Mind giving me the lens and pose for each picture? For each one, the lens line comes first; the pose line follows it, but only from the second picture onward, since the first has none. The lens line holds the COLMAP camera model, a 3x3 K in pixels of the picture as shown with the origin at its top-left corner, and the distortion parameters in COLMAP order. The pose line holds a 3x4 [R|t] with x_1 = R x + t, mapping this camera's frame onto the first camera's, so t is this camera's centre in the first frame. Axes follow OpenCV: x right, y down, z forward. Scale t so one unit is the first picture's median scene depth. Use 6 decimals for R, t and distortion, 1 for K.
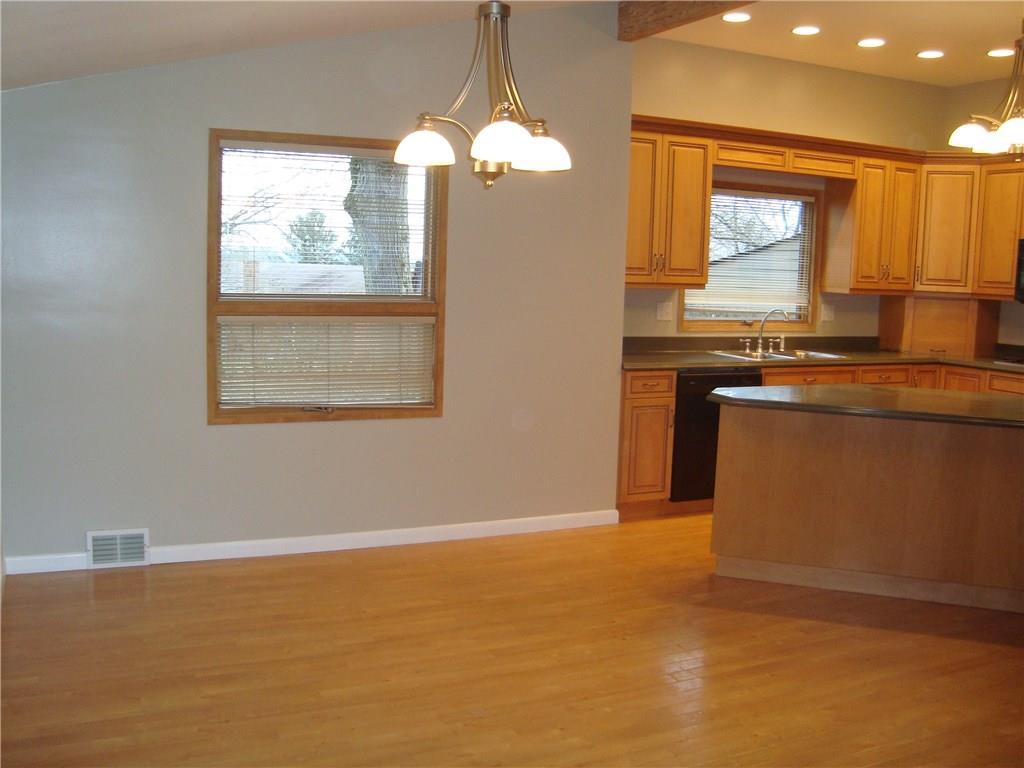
lens RADIAL K [[984.2, 0, 505.1], [0, 984.2, 391.2], [0, 0, 1]] dist [-0.205748, 0.186378]
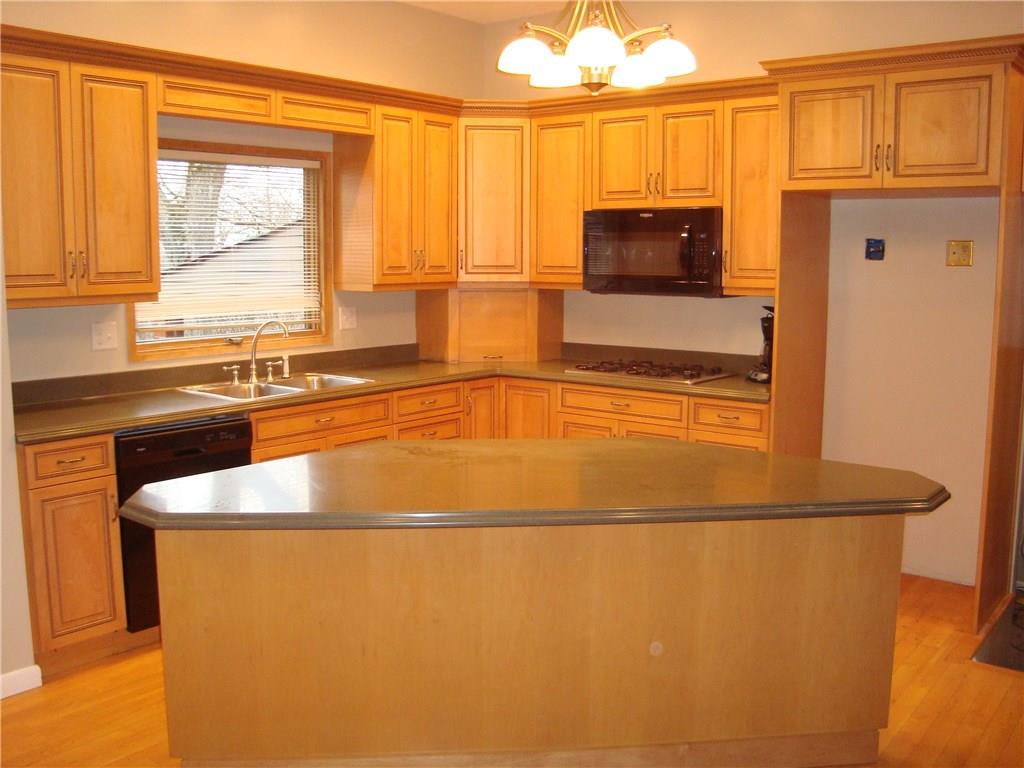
lens RADIAL K [[984.2, 0, 505.1], [0, 984.2, 391.2], [0, 0, 1]] dist [-0.205748, 0.186378]
pose [[0.897729, -0.084755, 0.432319, 0.131876], [0.078331, 0.996392, 0.032683, -0.046618], [-0.433529, 0.004523, 0.901128, 0.311810]]
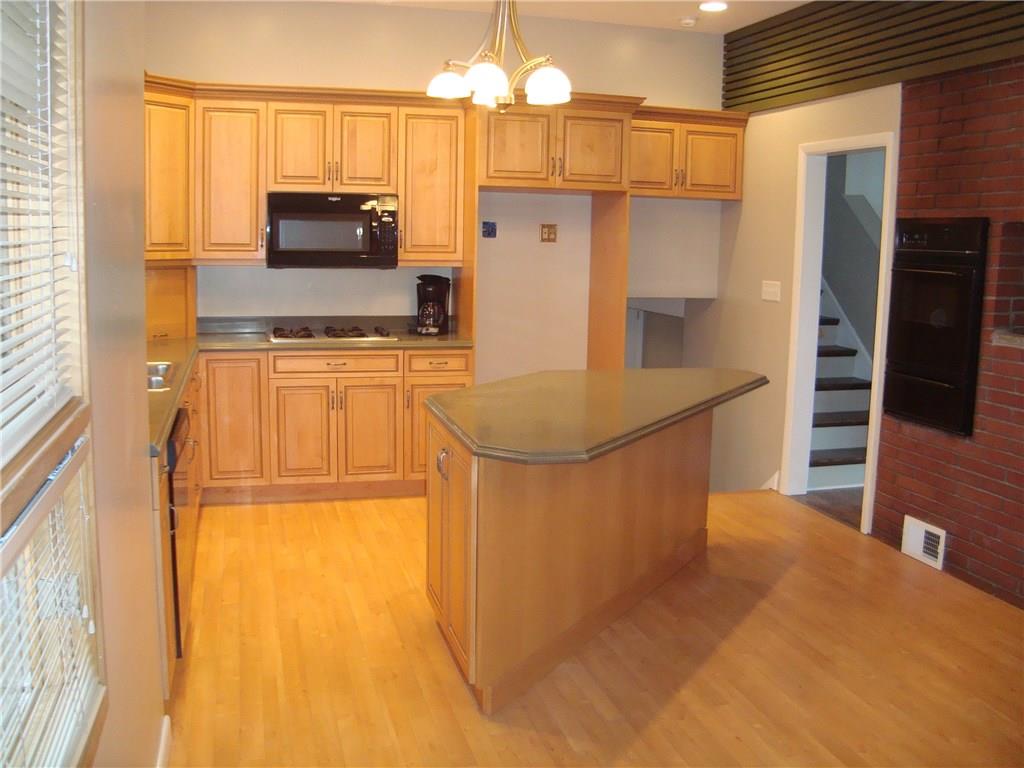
lens RADIAL K [[984.2, 0, 505.1], [0, 984.2, 391.2], [0, 0, 1]] dist [-0.205748, 0.186378]
pose [[0.165261, -0.174506, 0.970689, -0.307443], [0.110518, 0.981299, 0.157598, -0.104632], [-0.980038, 0.081234, 0.181456, 0.677180]]
